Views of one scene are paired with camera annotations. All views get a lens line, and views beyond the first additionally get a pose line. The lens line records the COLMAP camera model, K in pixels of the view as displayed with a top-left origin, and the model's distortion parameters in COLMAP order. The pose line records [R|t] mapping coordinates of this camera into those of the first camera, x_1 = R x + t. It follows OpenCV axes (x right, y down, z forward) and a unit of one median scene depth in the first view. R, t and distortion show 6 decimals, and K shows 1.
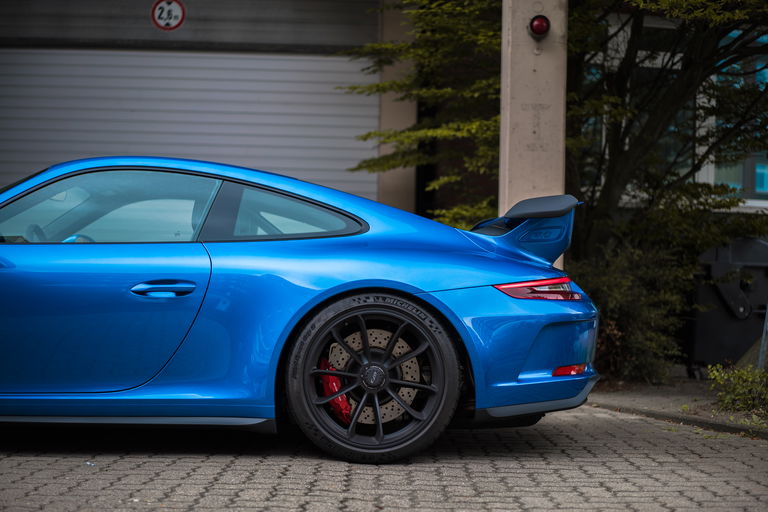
lens RADIAL K [[1191.1, 0, 384.0], [0, 1191.1, 256.0], [0, 0, 1]] dist [0.154639, -1.082298]
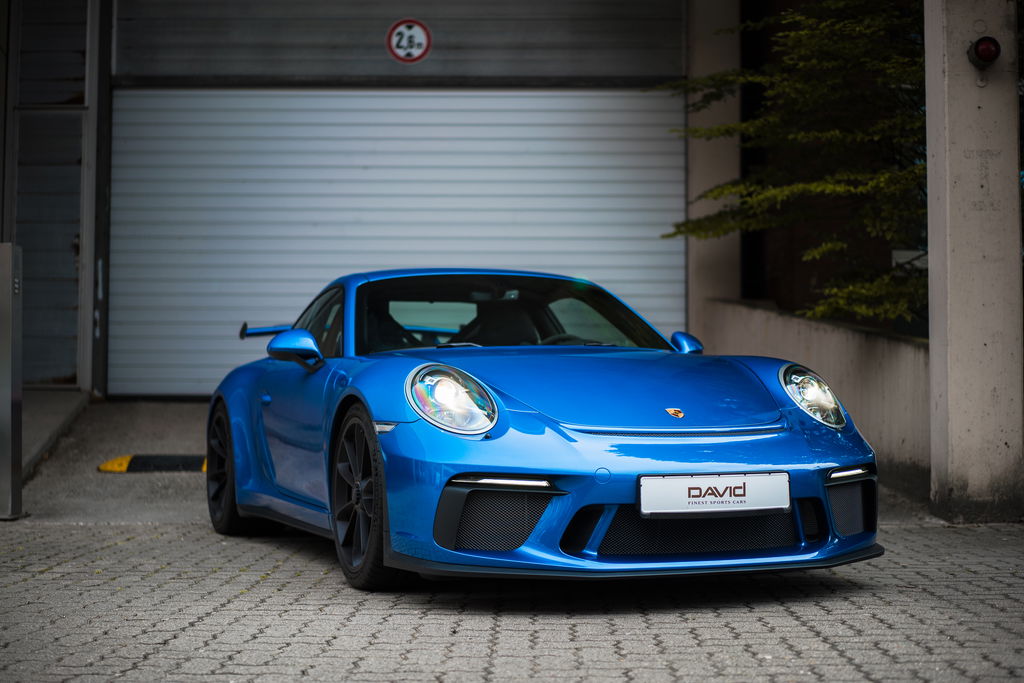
lens RADIAL K [[1588.1, 0, 512.0], [0, 1588.1, 341.5], [0, 0, 1]] dist [0.154639, -1.082298]
pose [[0.999614, -0.021075, -0.018084, -0.266633], [0.021003, 0.999771, -0.004184, -0.007567], [0.018168, 0.003802, 0.999828, -0.069807]]
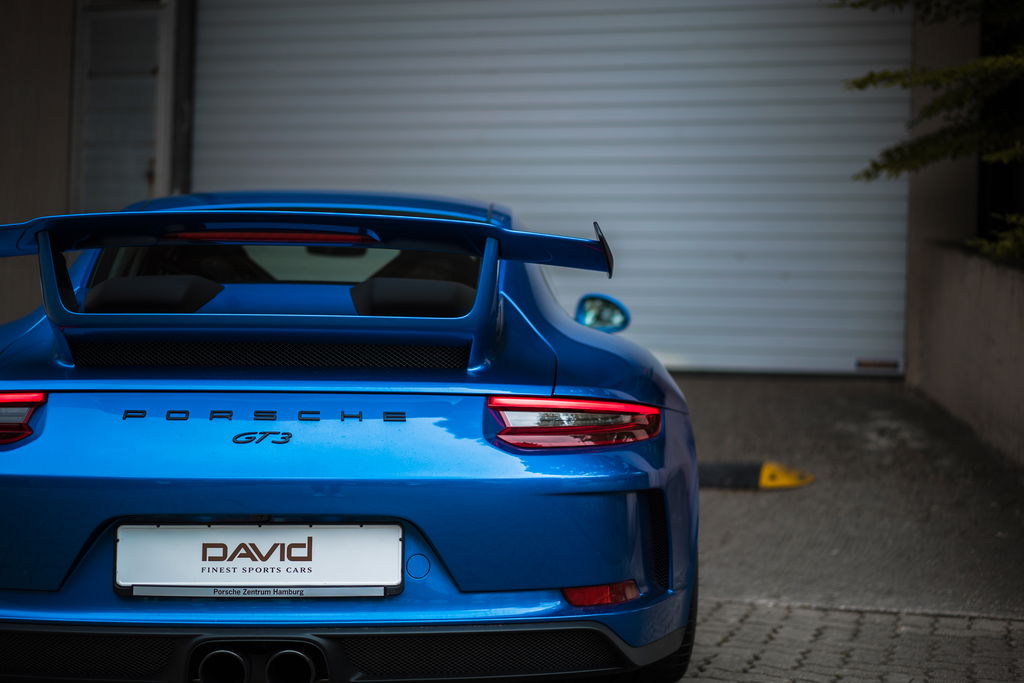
lens RADIAL K [[1588.1, 0, 512.0], [0, 1588.1, 341.5], [0, 0, 1]] dist [0.154639, -1.082298]
pose [[0.962174, 0.001341, -0.272432, 0.053364], [0.006020, 0.999639, 0.026179, -0.015579], [0.272368, -0.026829, 0.961819, 0.604236]]
